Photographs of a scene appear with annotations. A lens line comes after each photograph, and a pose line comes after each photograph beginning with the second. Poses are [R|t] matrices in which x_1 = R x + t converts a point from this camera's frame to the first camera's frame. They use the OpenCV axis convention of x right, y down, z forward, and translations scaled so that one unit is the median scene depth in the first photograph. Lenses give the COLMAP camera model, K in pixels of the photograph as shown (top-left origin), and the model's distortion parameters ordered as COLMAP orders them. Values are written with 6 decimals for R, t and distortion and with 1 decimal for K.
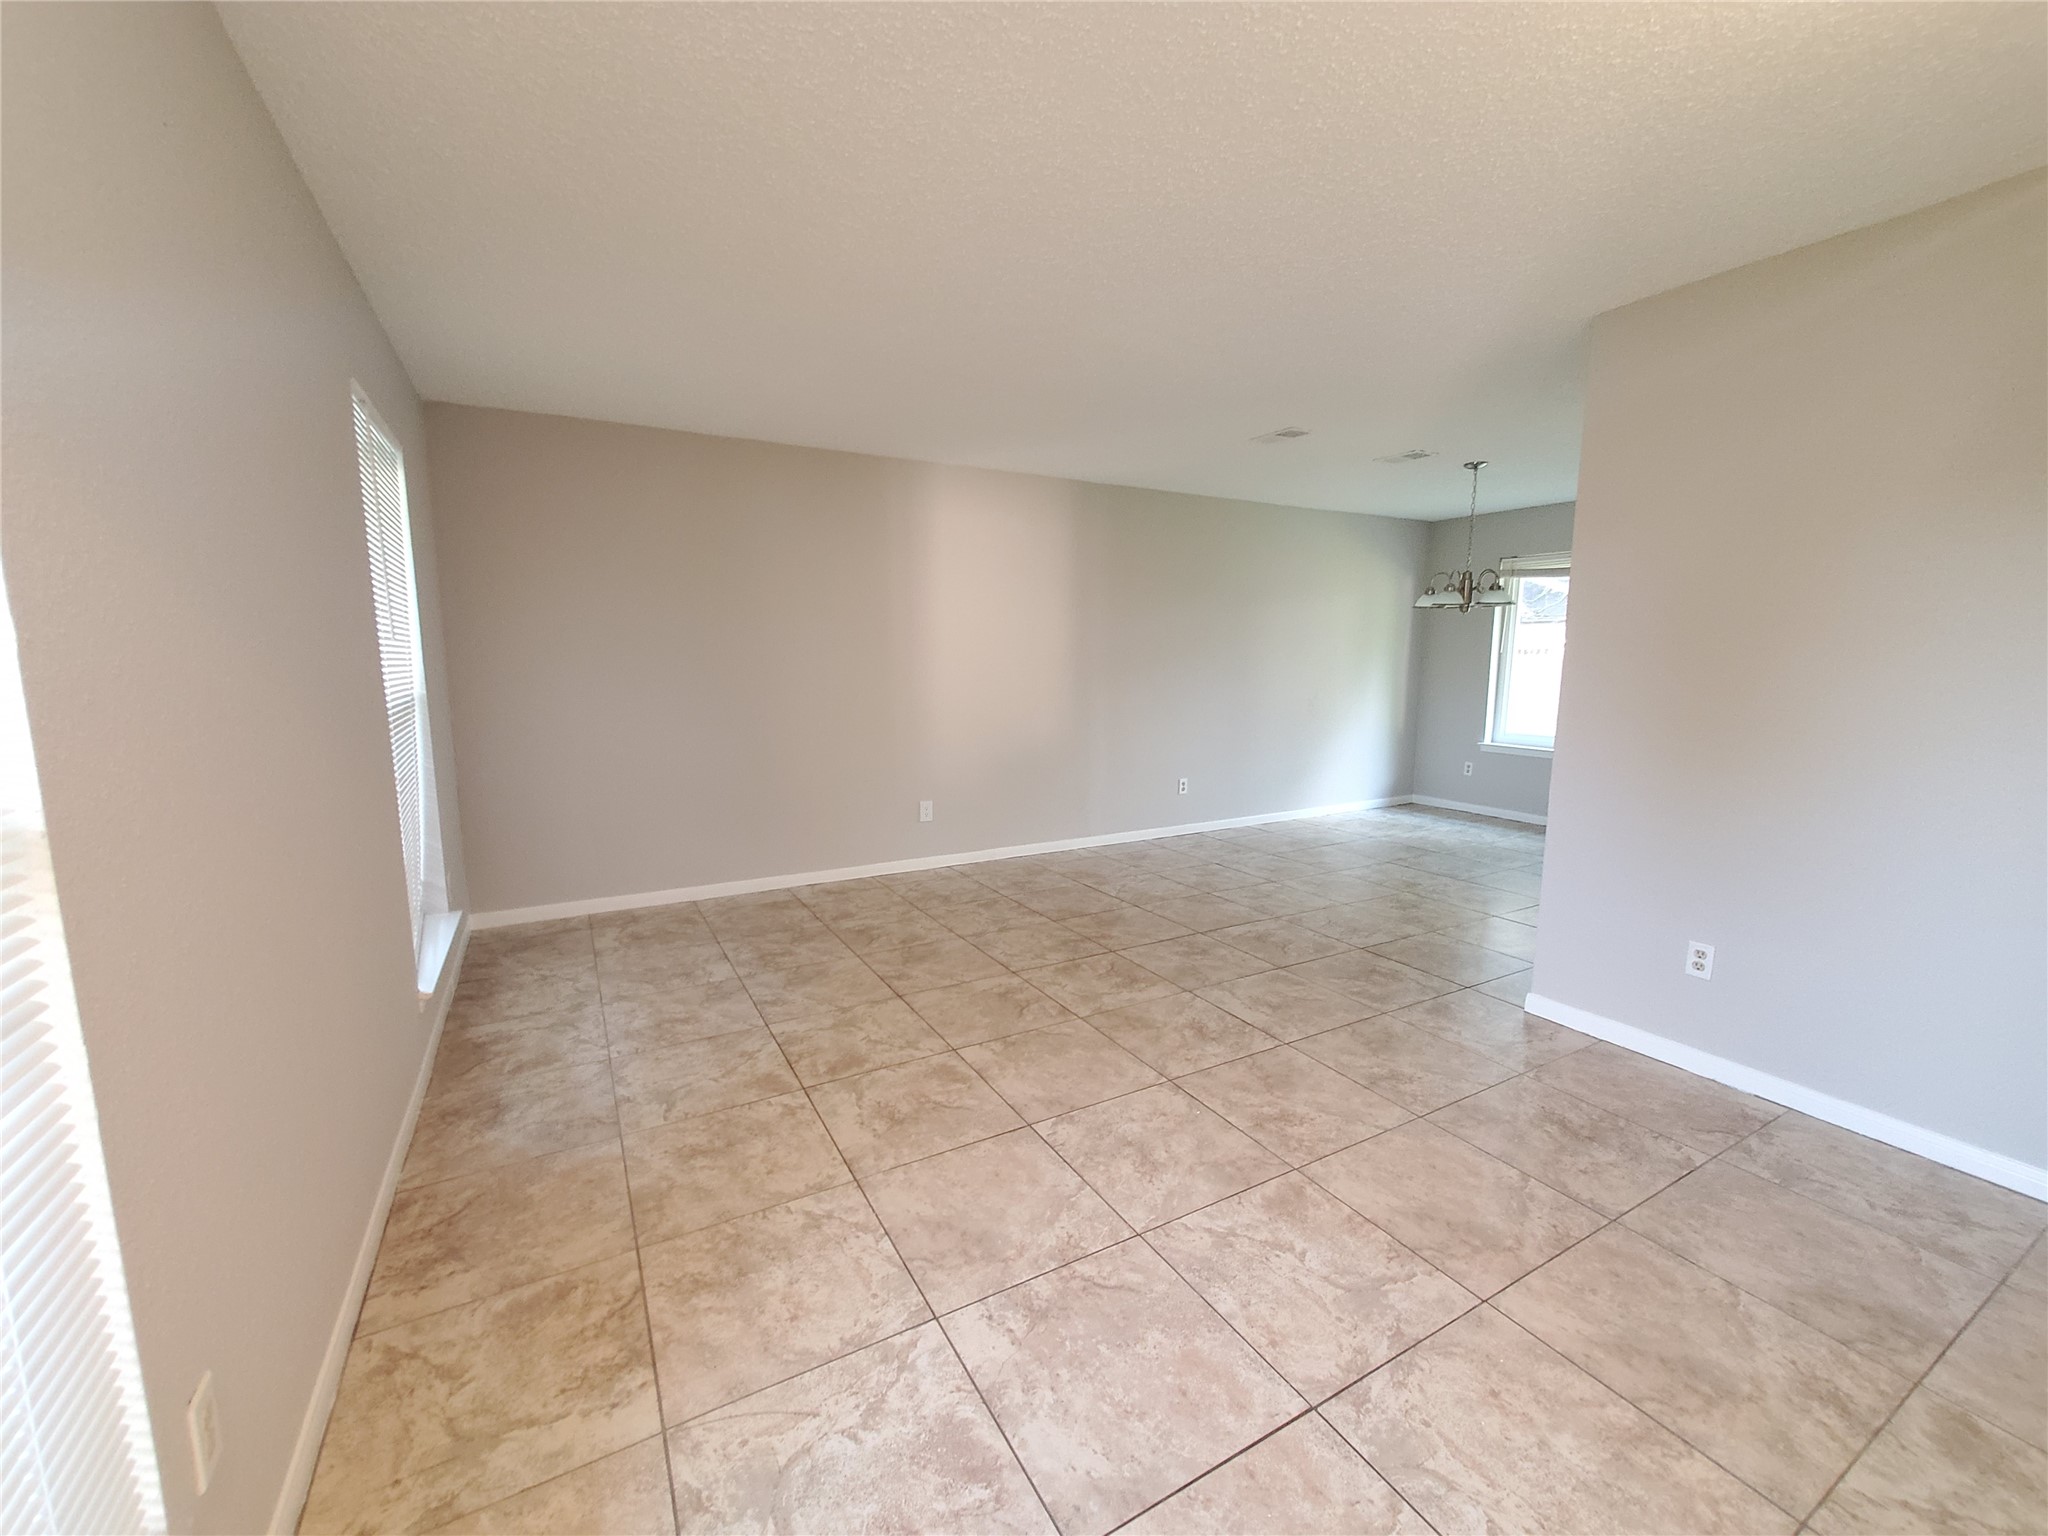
lens RADIAL K [[828.8, 0, 1015.9], [0, 828.8, 776.7], [0, 0, 1]] dist [-0.005039, 0.001190]
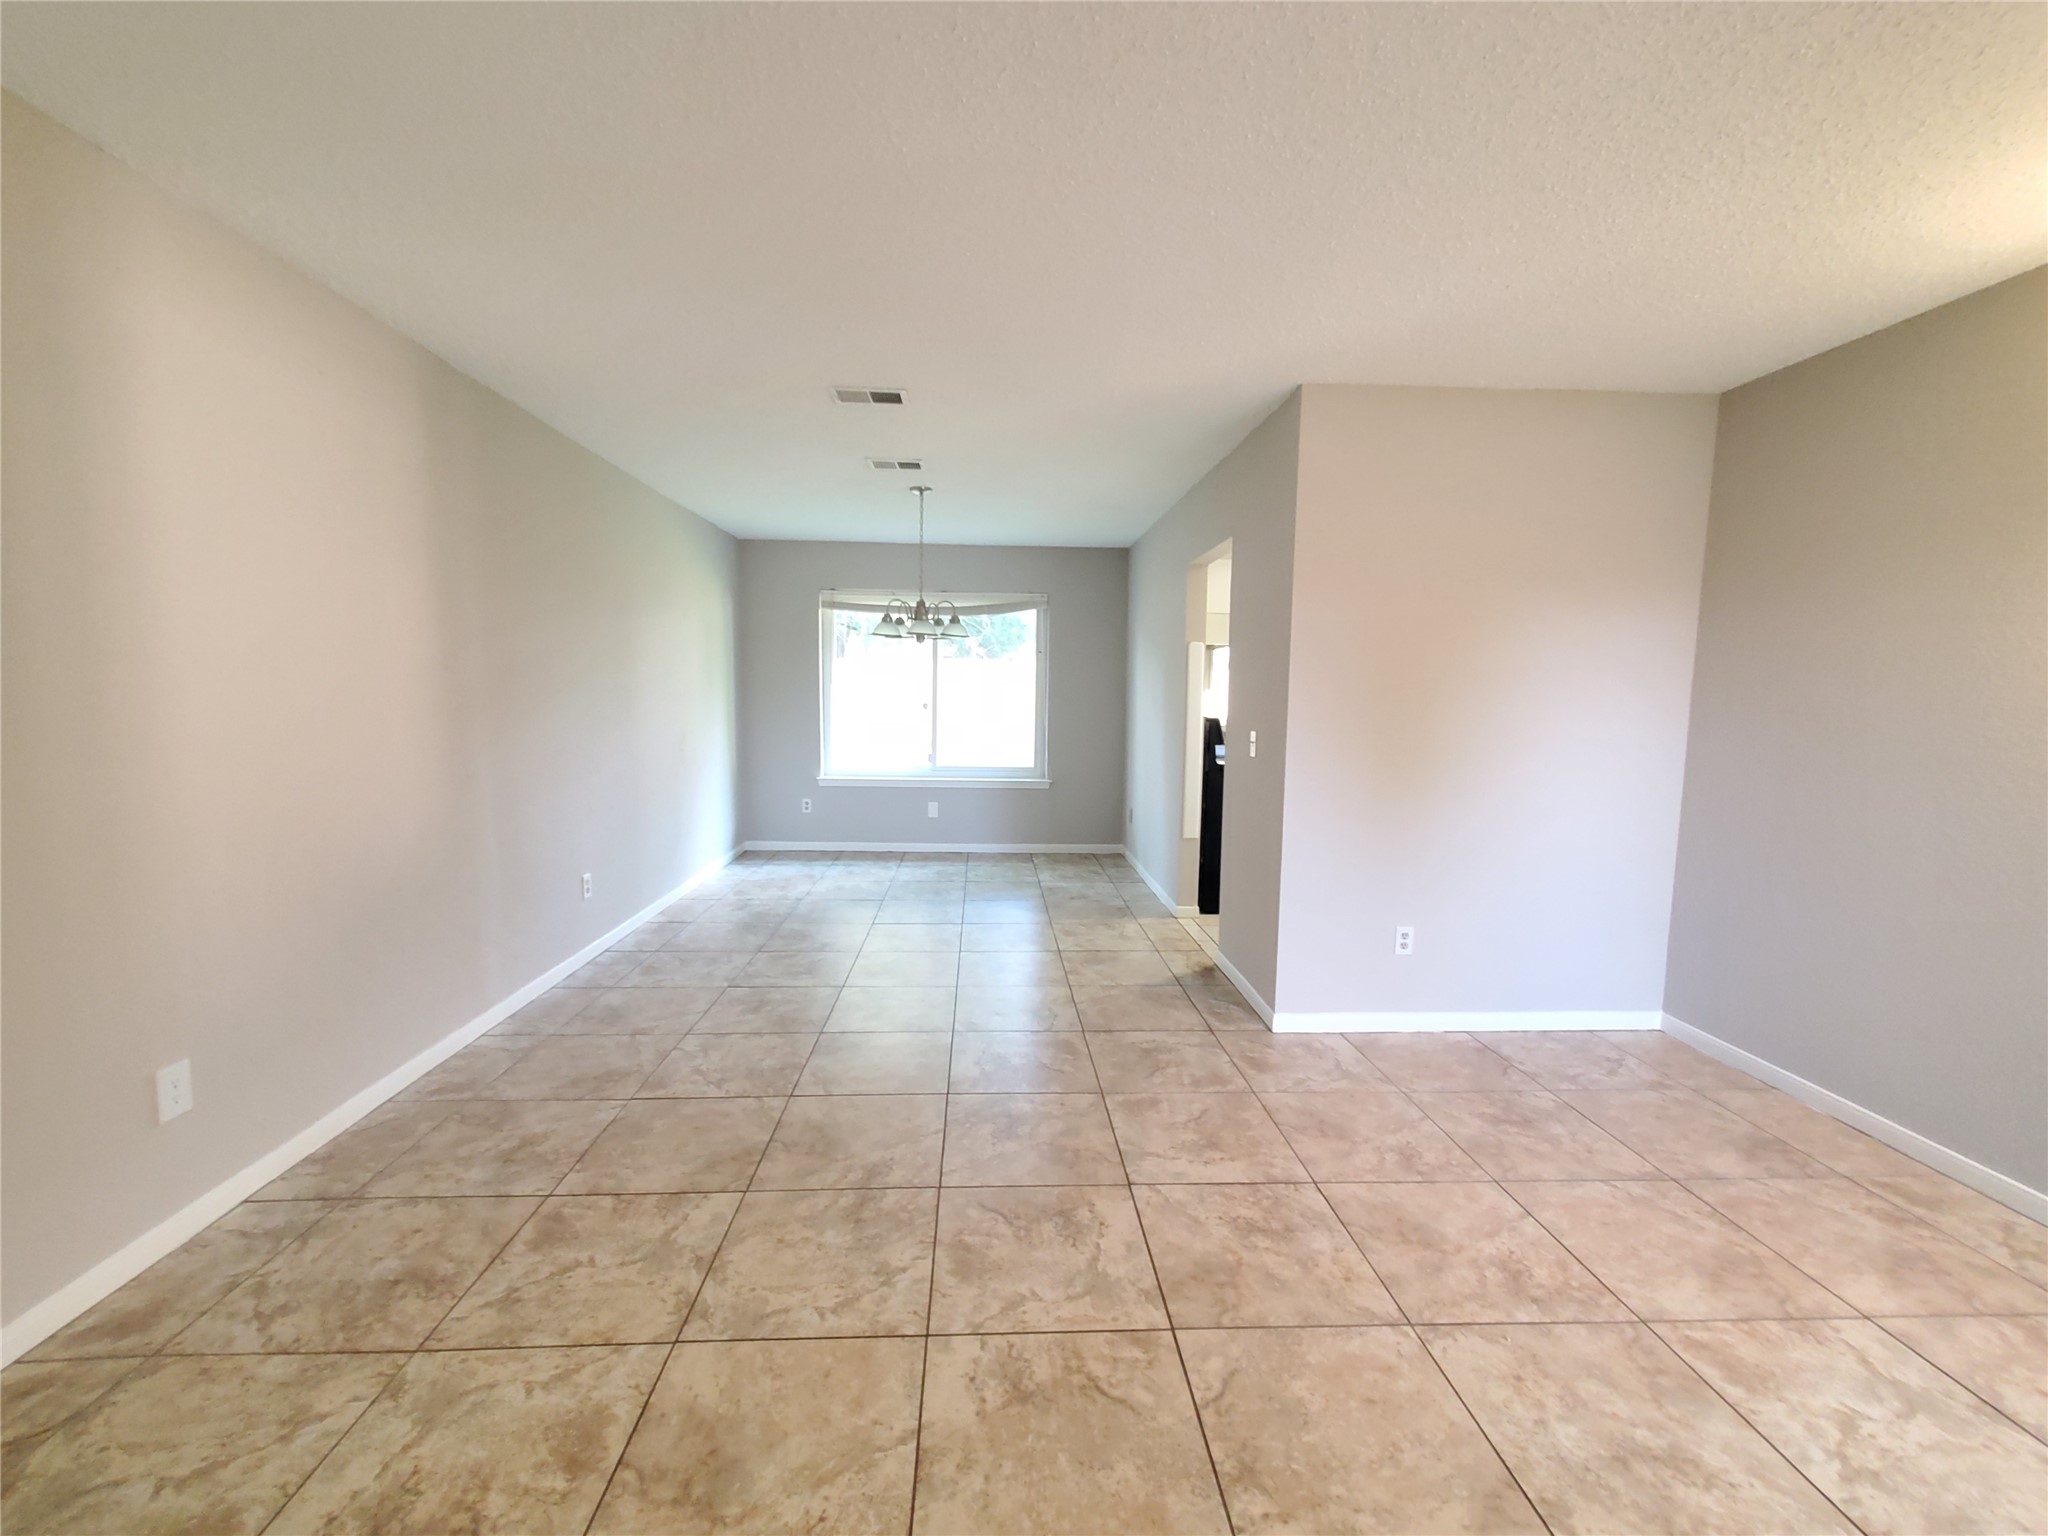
lens RADIAL K [[828.8, 0, 1015.9], [0, 828.8, 776.7], [0, 0, 1]] dist [-0.005039, 0.001190]
pose [[0.445095, -0.087866, 0.891162, -0.418871], [0.117681, 0.992283, 0.039060, -0.112660], [-0.887717, 0.087488, 0.452000, 0.765792]]
